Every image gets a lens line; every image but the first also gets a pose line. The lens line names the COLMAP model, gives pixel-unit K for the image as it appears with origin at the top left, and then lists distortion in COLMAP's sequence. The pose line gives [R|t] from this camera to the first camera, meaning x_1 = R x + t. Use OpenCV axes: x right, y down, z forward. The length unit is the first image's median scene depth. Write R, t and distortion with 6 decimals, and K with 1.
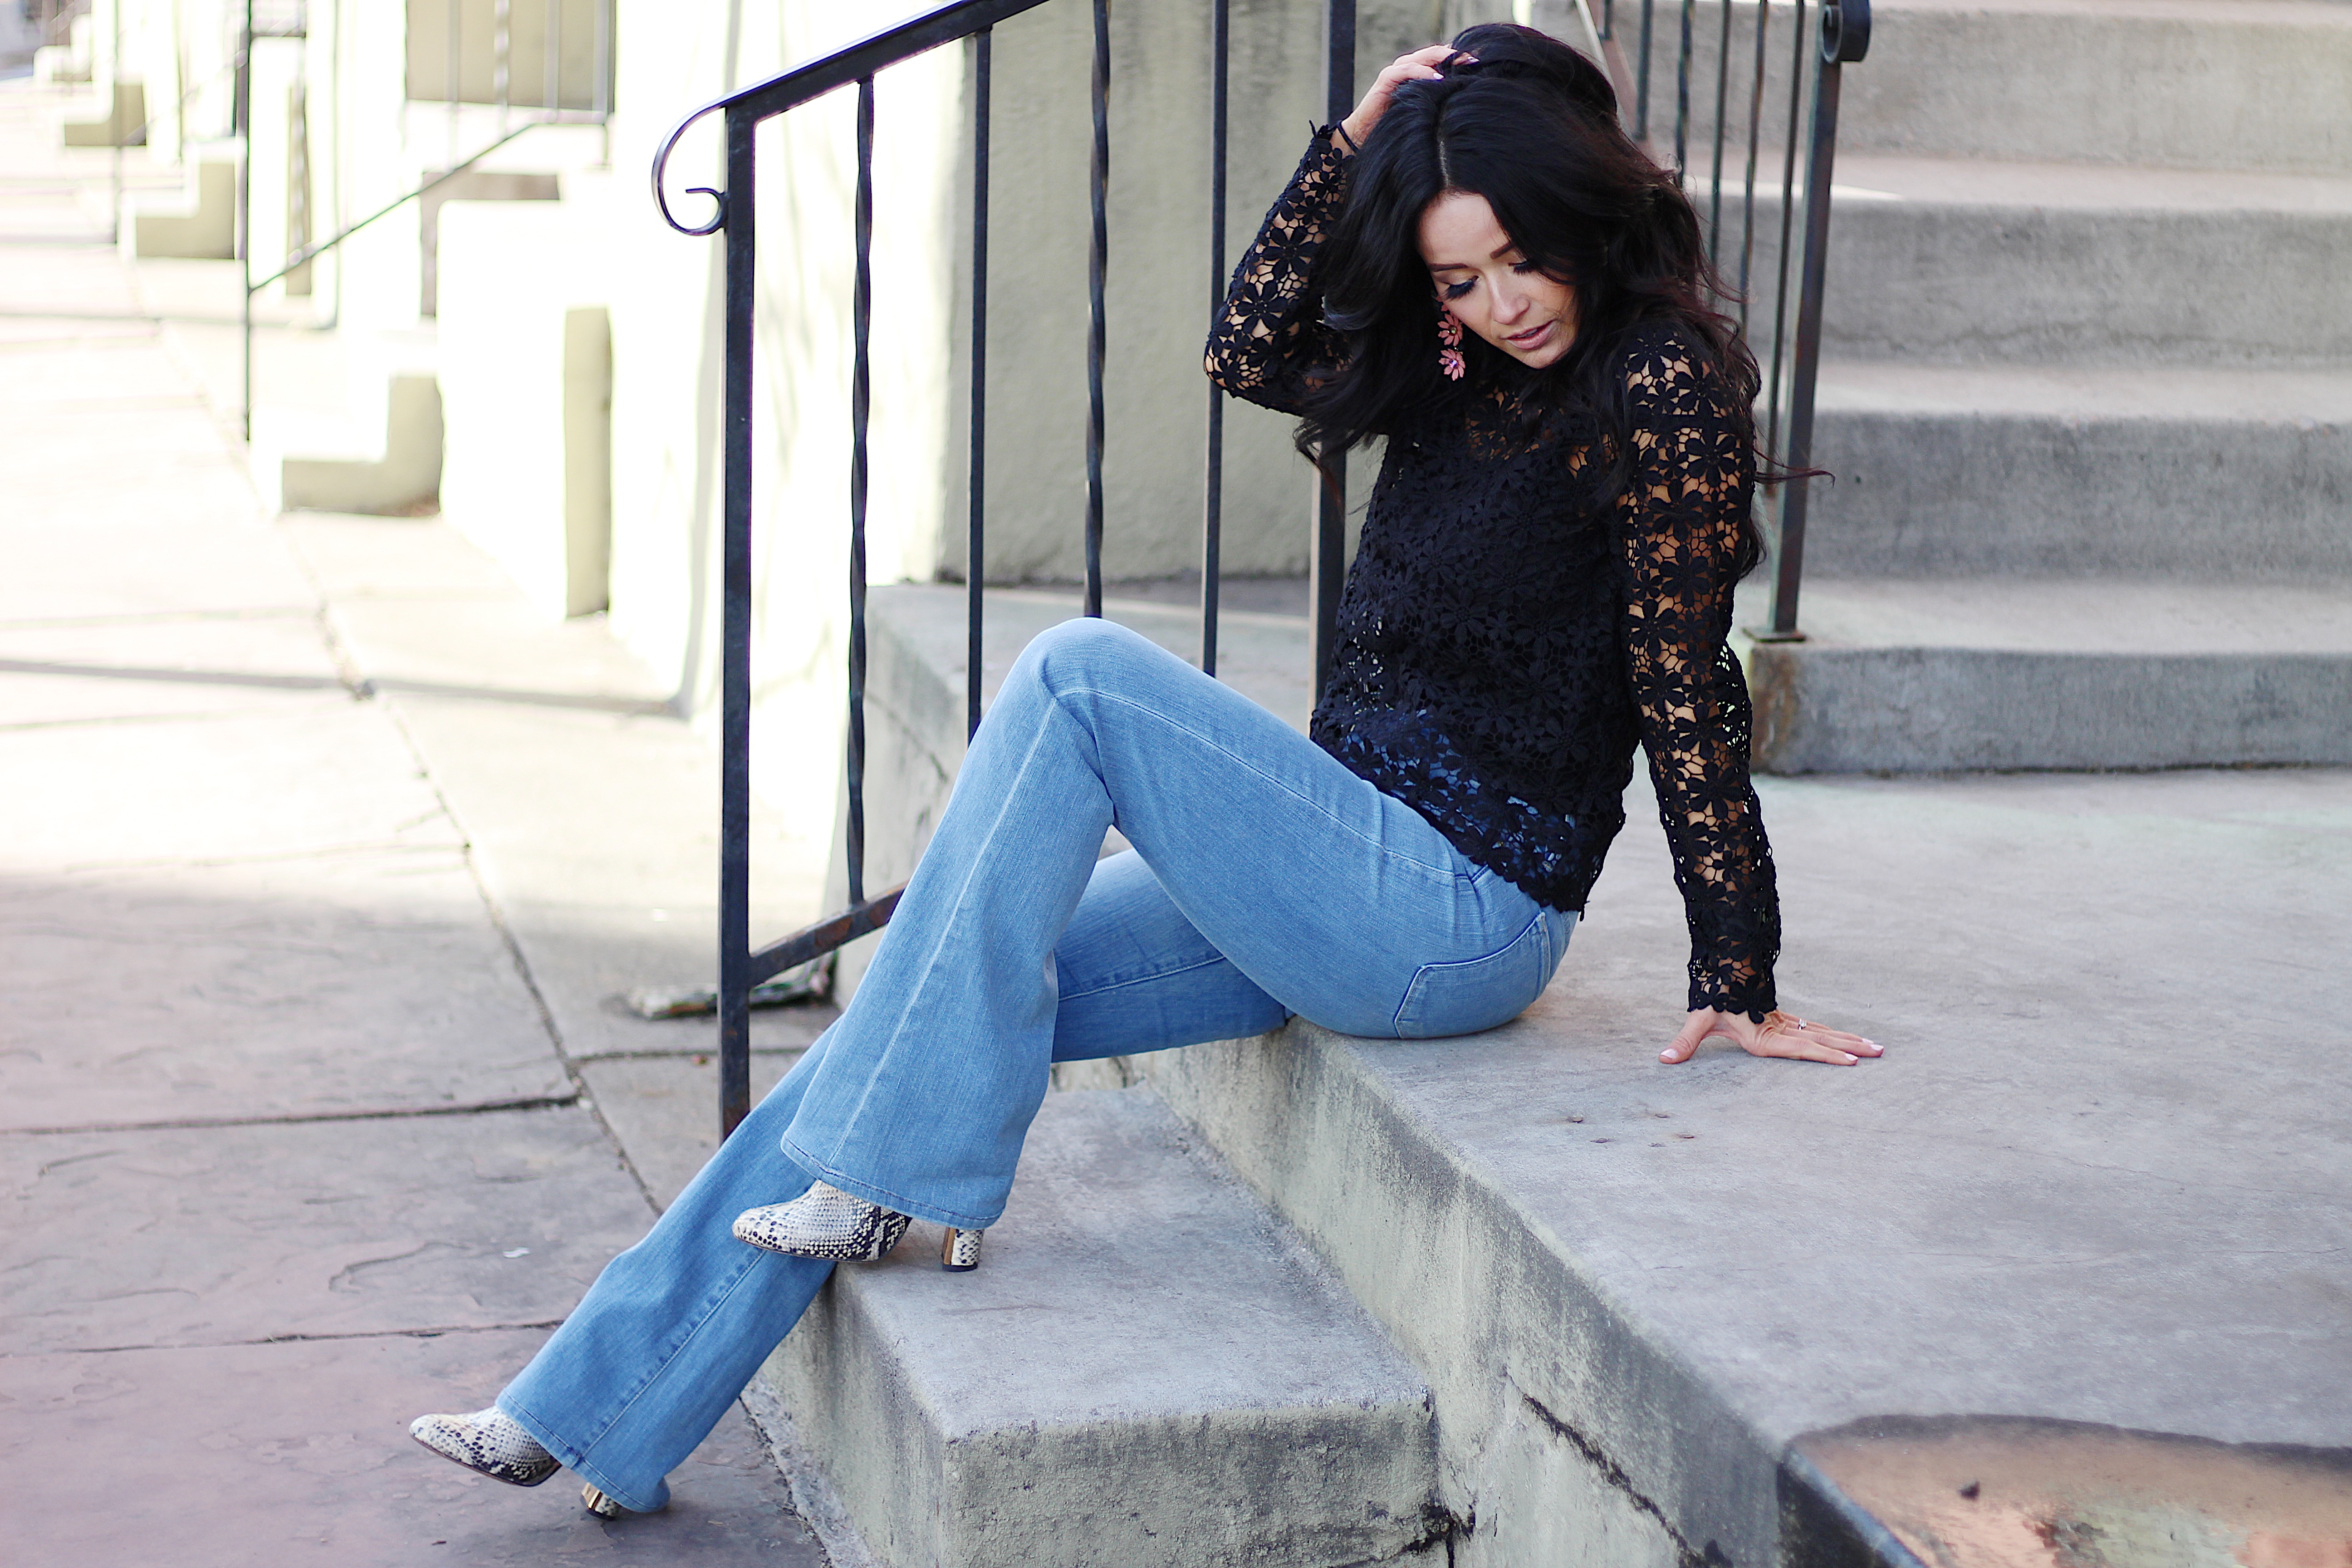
lens RADIAL K [[5549.8, 0, 1180.8], [0, 5549.8, 788.0], [0, 0, 1]] dist [-0.077139, 0.000000]
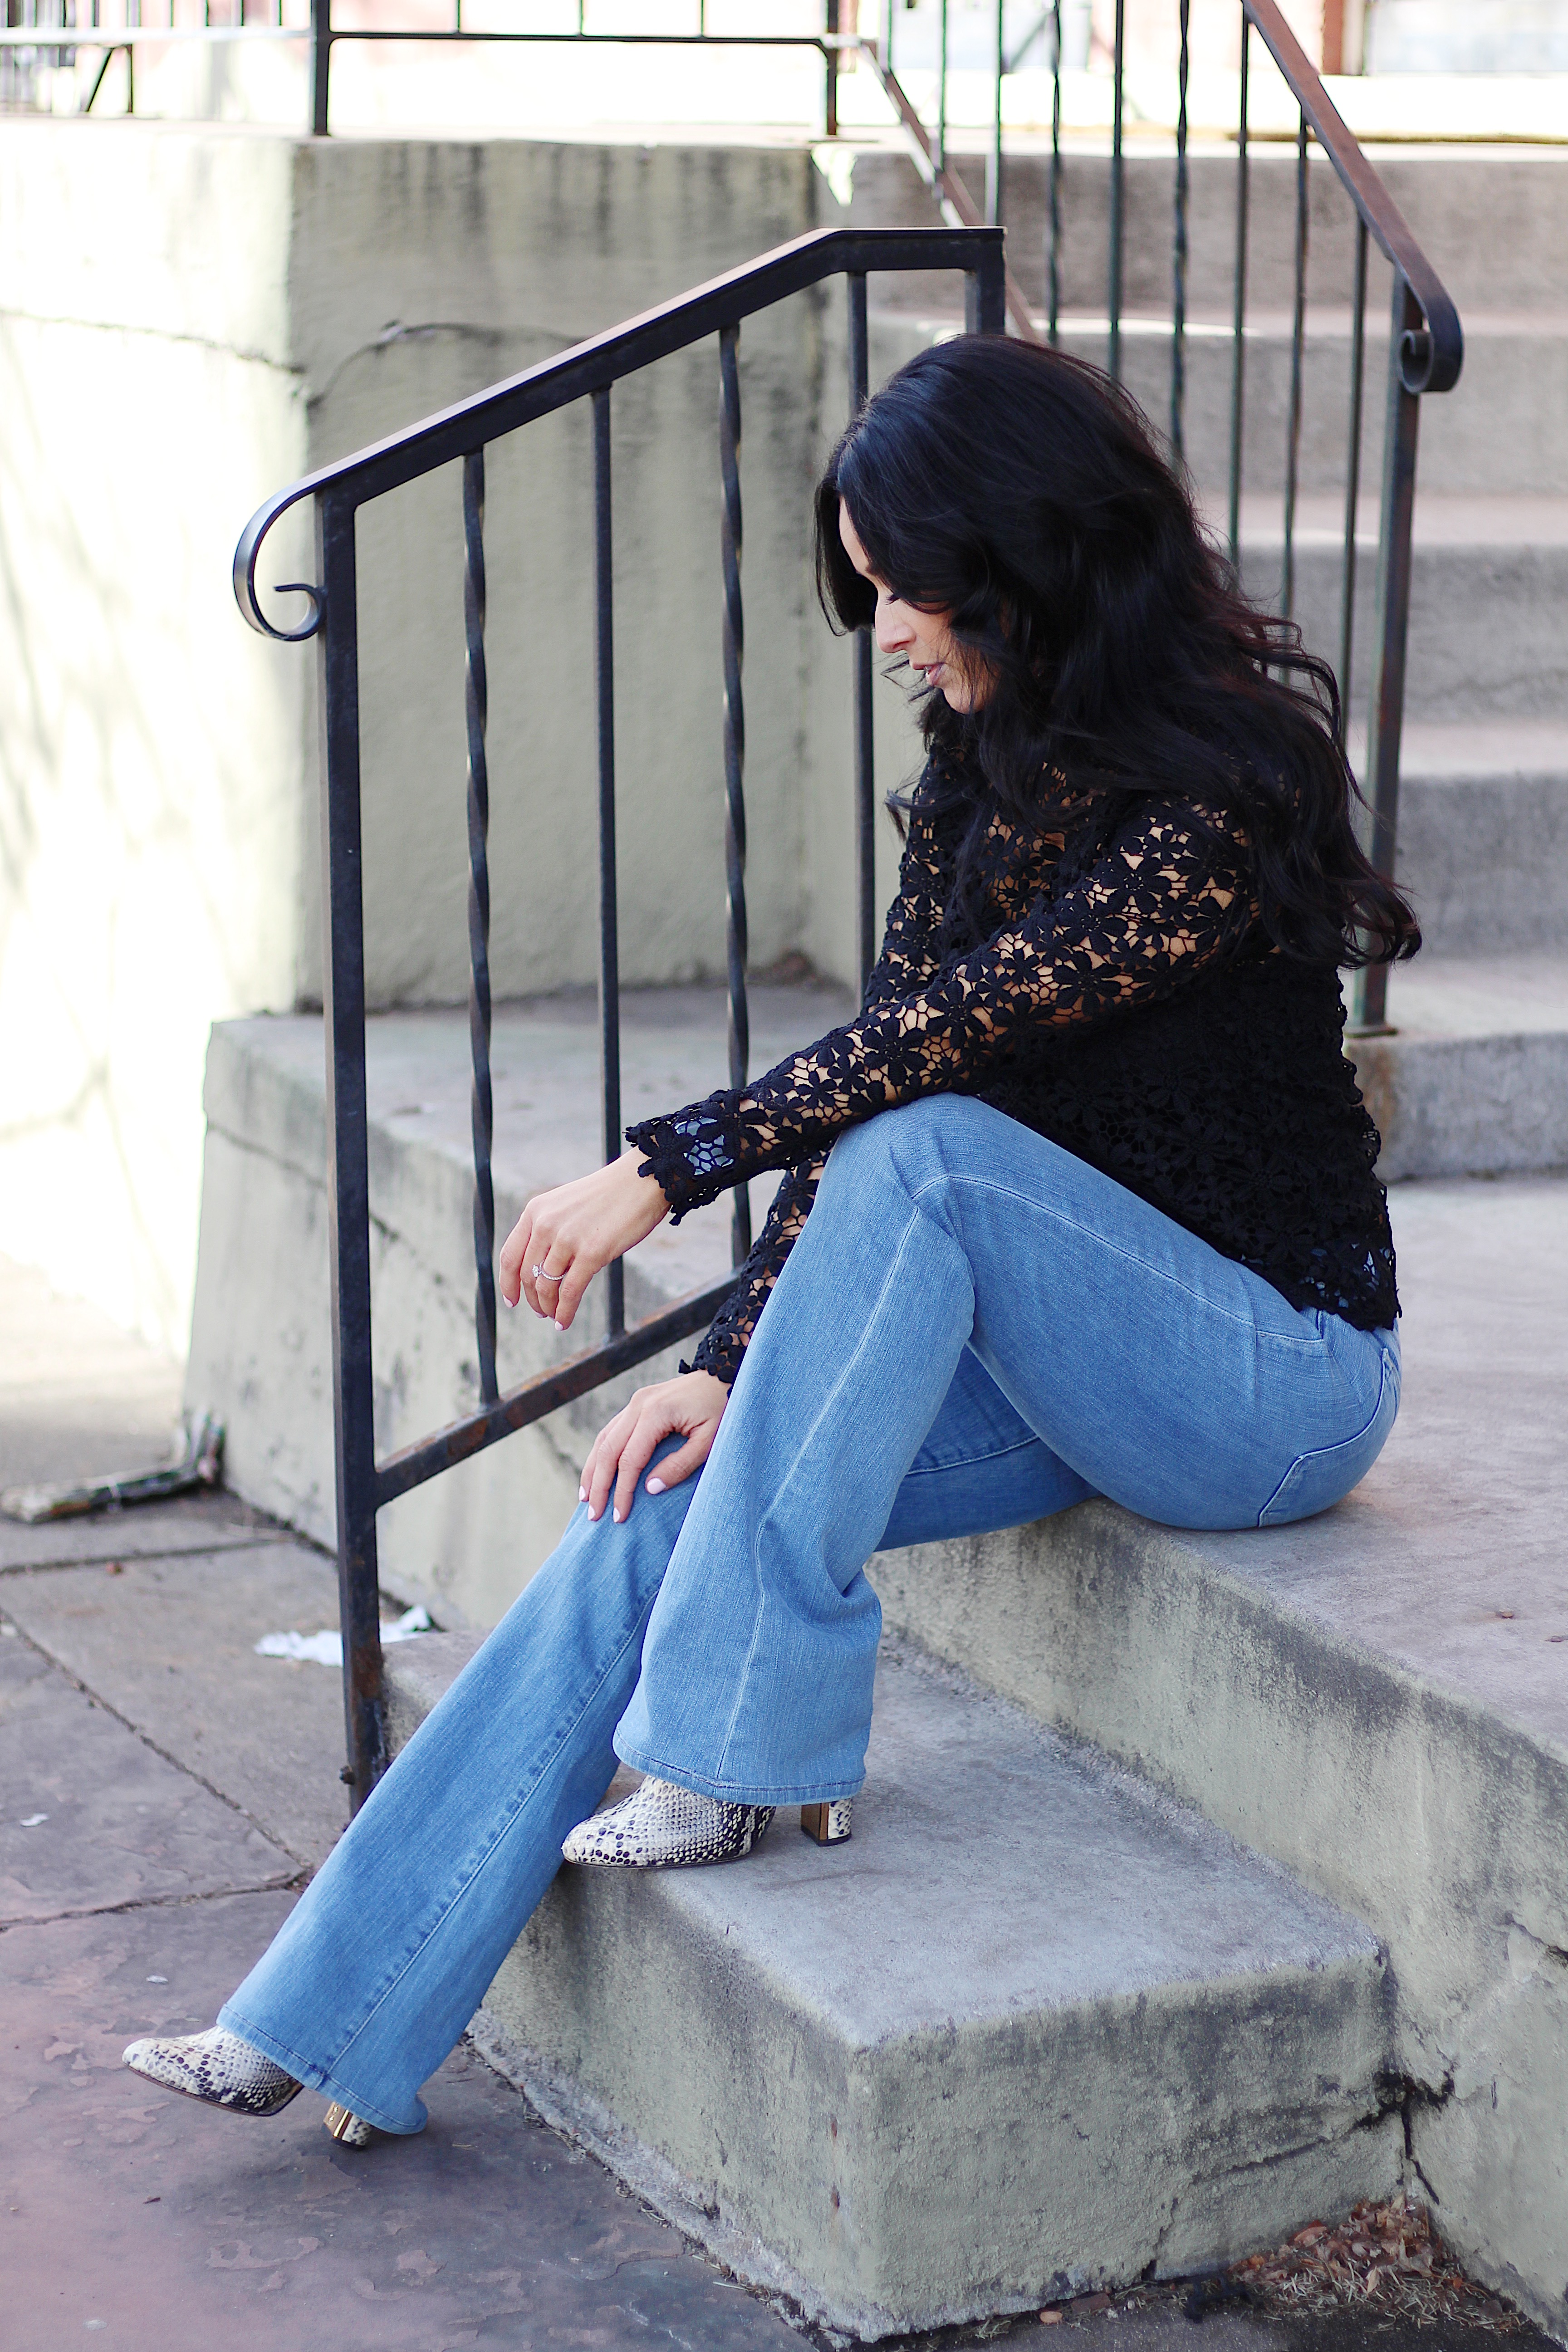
lens RADIAL K [[5549.8, 0, 780.2], [0, 5549.8, 1168.4], [0, 0, 1]] dist [-0.077139, 0.000000]
pose [[0.985517, -0.058776, 0.159065, -0.154172], [0.058015, 0.998271, 0.009429, -0.022023], [-0.159344, -0.000065, 0.987223, 0.140288]]
